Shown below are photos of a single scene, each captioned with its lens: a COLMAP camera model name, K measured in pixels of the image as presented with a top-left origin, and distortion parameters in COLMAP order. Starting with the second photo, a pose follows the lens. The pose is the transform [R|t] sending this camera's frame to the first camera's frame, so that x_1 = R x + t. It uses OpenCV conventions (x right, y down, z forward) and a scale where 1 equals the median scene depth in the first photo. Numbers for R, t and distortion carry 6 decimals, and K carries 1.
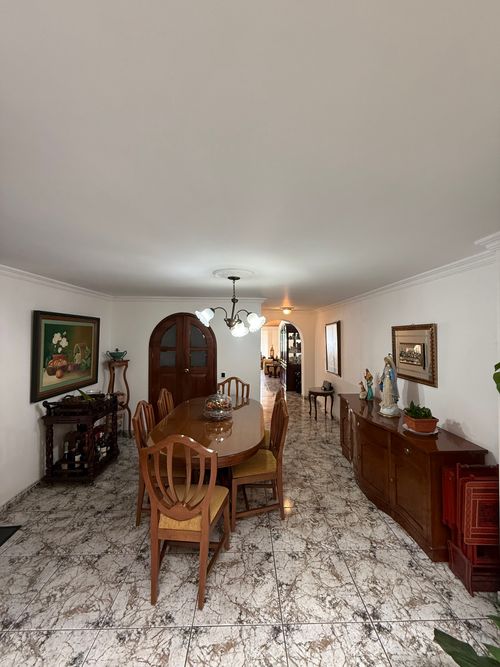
lens RADIAL K [[266.2, 0, 250.0], [0, 266.2, 333.5], [0, 0, 1]] dist [0.000690, -0.000179]
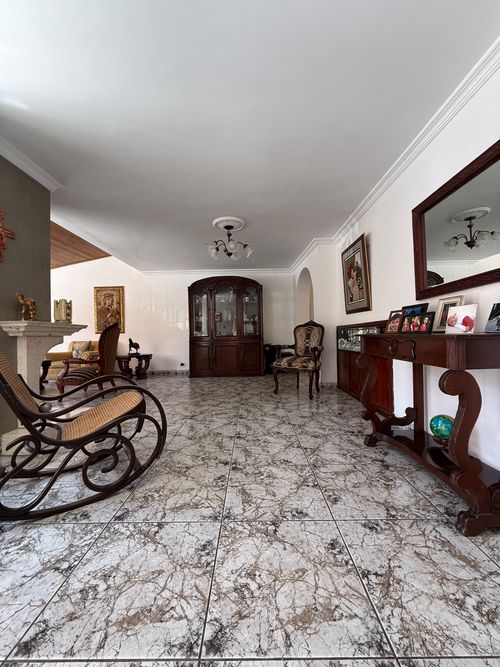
lens RADIAL K [[266.2, 0, 250.0], [0, 266.2, 333.5], [0, 0, 1]] dist [0.000690, -0.000179]
pose [[0.999556, -0.014844, -0.025826, -0.272725], [0.014944, 0.999882, 0.003695, 0.328429], [0.025768, -0.004080, 0.999660, 0.120485]]
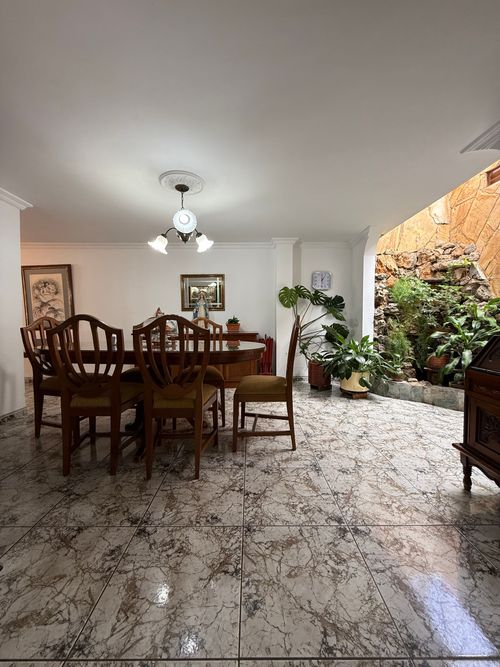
lens RADIAL K [[266.2, 0, 250.0], [0, 266.2, 333.5], [0, 0, 1]] dist [0.000690, -0.000179]
pose [[0.017449, -0.047228, 0.998732, -1.071383], [-0.003365, 0.998875, 0.047294, 0.269760], [-0.999842, -0.004186, 0.017270, 0.795618]]
